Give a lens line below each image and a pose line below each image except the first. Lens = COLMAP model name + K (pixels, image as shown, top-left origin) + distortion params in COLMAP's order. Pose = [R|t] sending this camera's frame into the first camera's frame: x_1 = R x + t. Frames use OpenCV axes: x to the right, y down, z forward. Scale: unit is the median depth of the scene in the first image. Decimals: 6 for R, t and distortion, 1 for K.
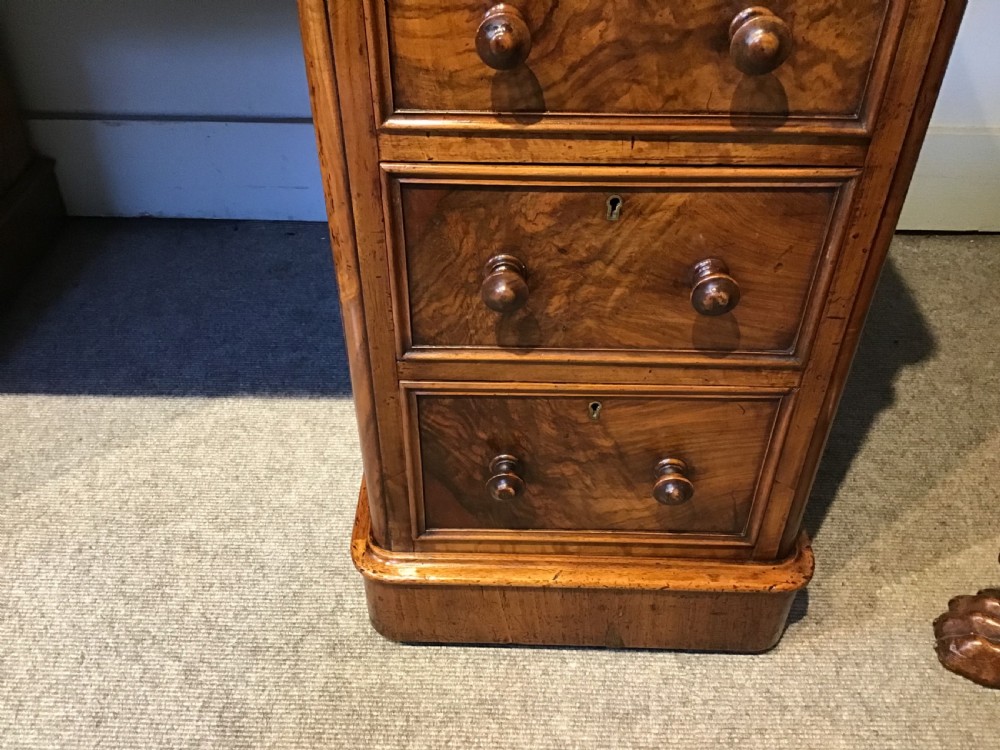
lens RADIAL K [[916.4, 0, 500.0], [0, 916.4, 375.0], [0, 0, 1]] dist [0.125410, -0.279645]
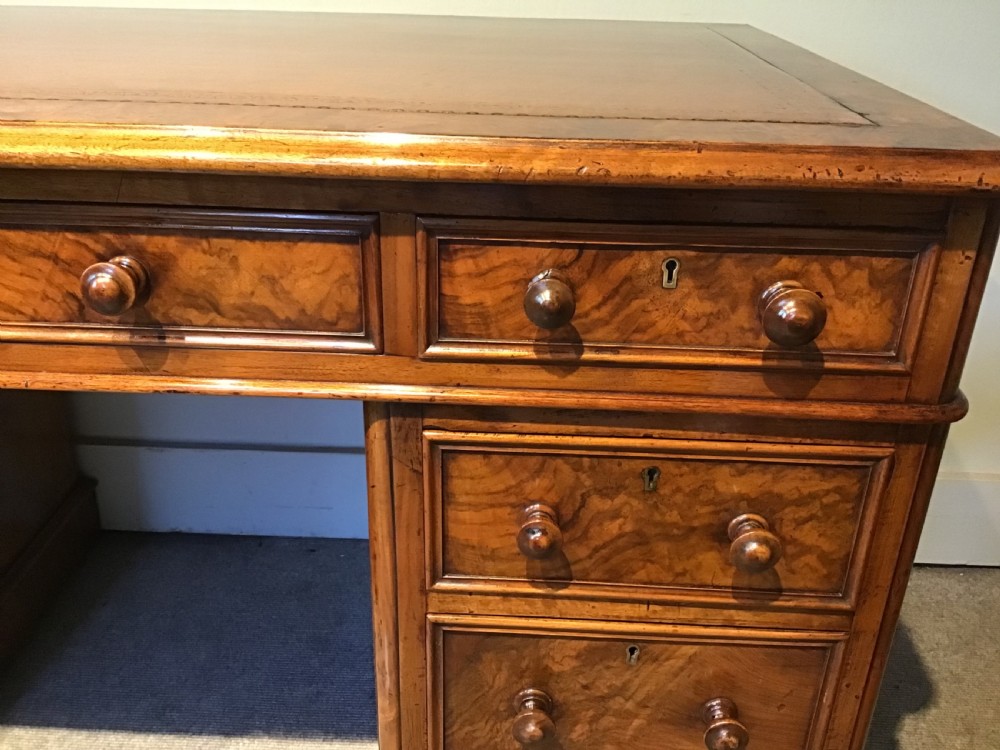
lens RADIAL K [[916.4, 0, 500.0], [0, 916.4, 375.0], [0, 0, 1]] dist [0.125410, -0.279645]
pose [[0.999787, 0.020623, -0.000867, -0.043839], [-0.020167, 0.966987, -0.254026, -0.223407], [-0.004401, 0.253989, 0.967197, -0.178080]]
